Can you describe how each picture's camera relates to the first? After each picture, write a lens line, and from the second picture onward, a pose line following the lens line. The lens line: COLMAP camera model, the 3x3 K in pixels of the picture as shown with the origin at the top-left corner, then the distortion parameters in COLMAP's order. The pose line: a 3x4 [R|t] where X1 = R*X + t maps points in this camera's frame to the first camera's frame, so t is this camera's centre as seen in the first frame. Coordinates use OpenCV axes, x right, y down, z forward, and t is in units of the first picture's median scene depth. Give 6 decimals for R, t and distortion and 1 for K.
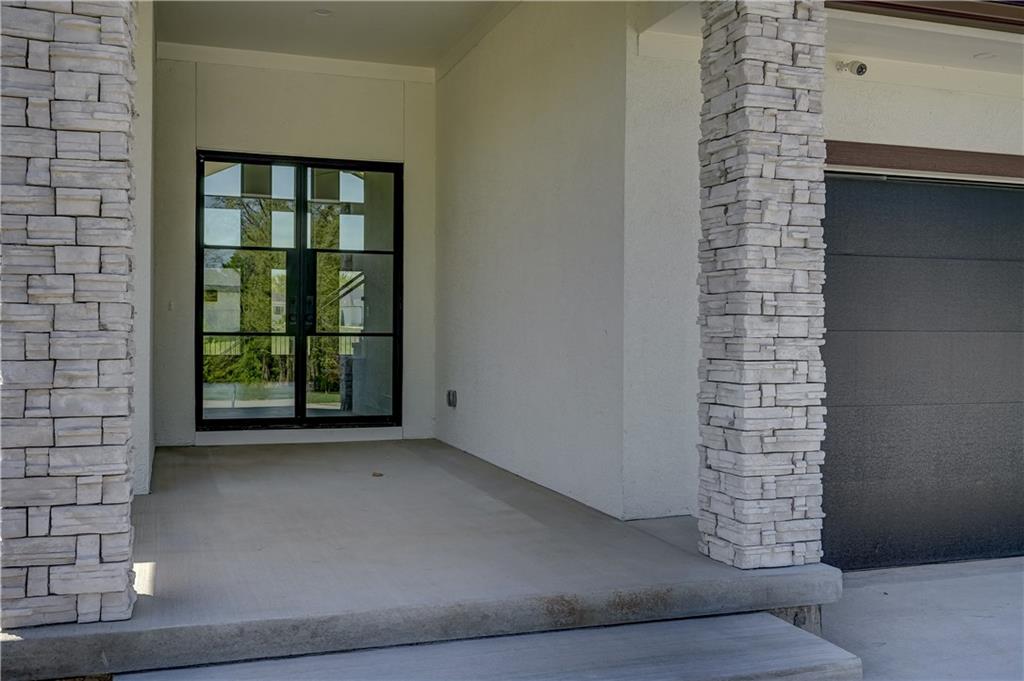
lens RADIAL K [[989.0, 0, 512.0], [0, 989.0, 340.5], [0, 0, 1]] dist [0.007607, 0.003538]
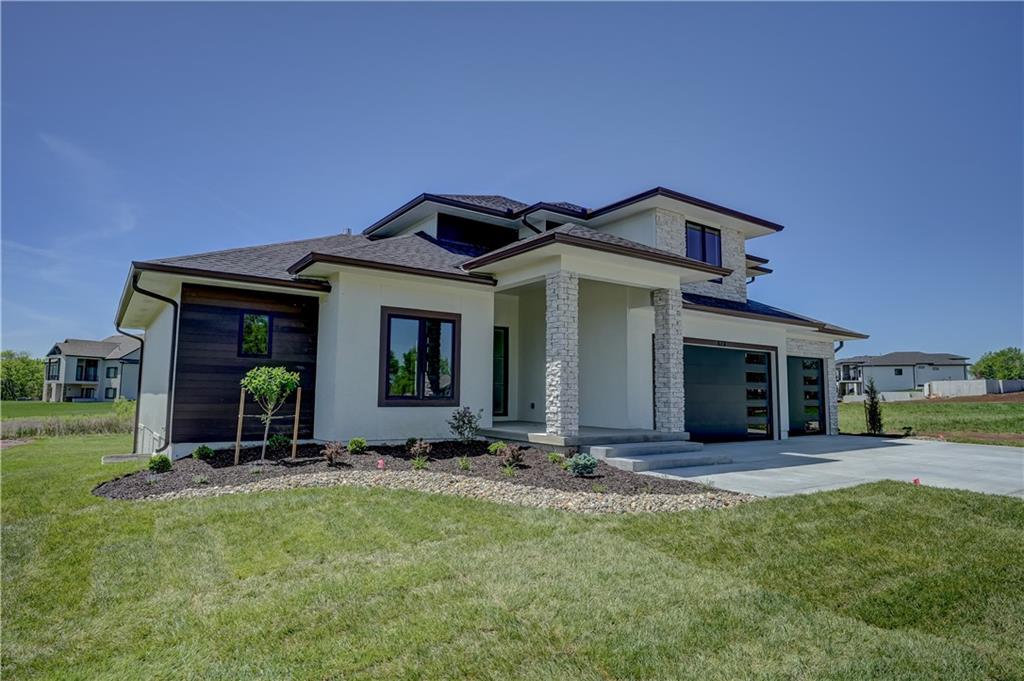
lens RADIAL K [[589.3, 0, 512.0], [0, 589.3, 340.5], [0, 0, 1]] dist [0.000684, -0.000254]
pose [[0.957871, 0.031959, 0.285415, -1.252089], [-0.002834, 0.994793, -0.101879, 0.083539], [-0.287185, 0.096778, 0.952974, -1.422524]]
